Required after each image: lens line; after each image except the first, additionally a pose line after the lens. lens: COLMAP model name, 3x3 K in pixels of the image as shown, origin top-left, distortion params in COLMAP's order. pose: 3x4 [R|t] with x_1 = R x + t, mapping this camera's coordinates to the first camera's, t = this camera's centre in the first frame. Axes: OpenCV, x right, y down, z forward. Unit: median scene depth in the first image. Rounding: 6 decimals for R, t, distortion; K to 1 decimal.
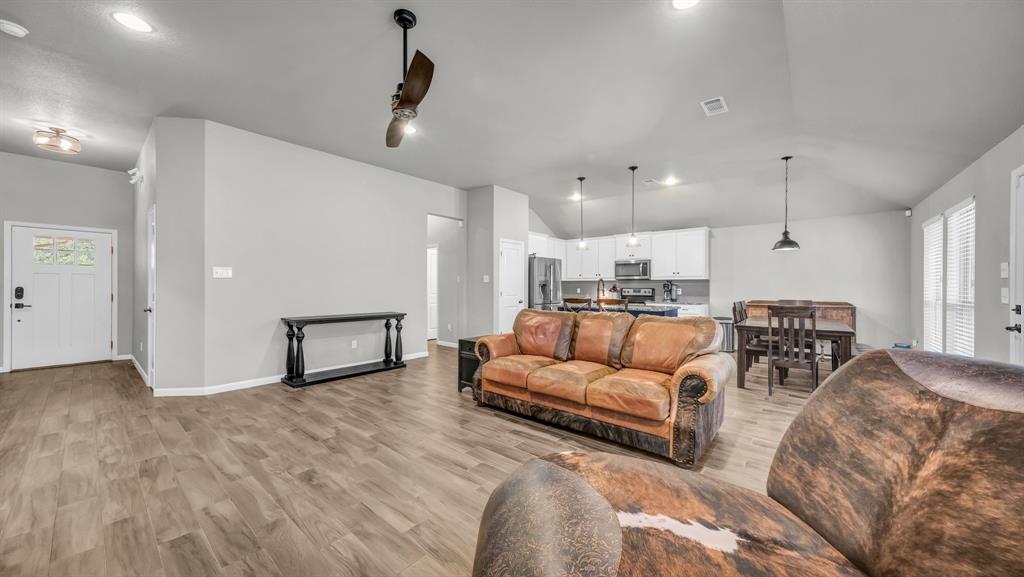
lens RADIAL K [[356.2, 0, 515.2], [0, 356.2, 286.3], [0, 0, 1]] dist [0.000432, 0.000127]
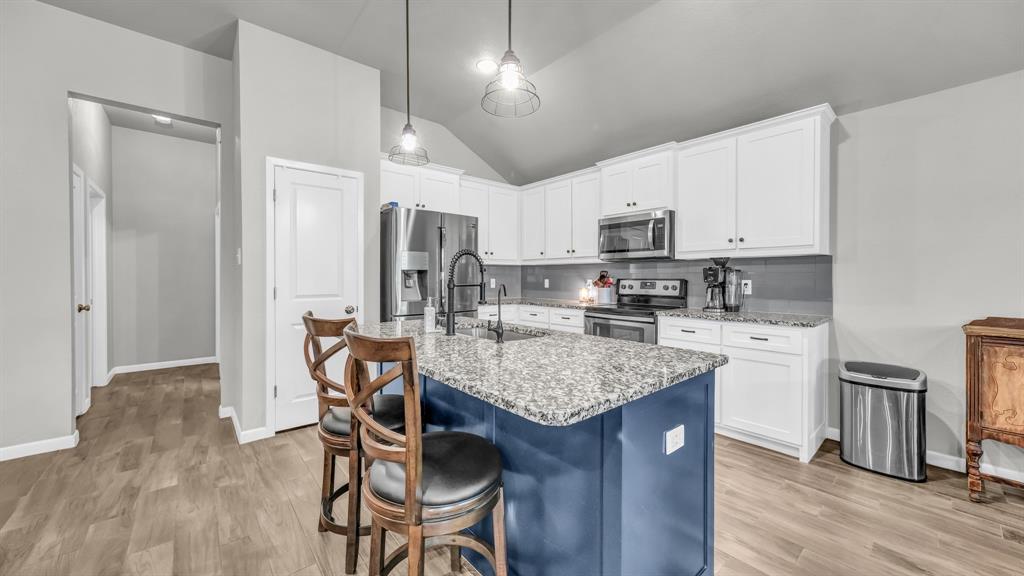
lens RADIAL K [[378.0, 0, 528.3], [0, 378.0, 279.0], [0, 0, 1]] dist [-0.000068, 0.000176]
pose [[0.989205, -0.001826, -0.146529, 0.421123], [0.002669, 0.999981, 0.005557, 0.003949], [0.146516, -0.005888, 0.989191, 0.819992]]
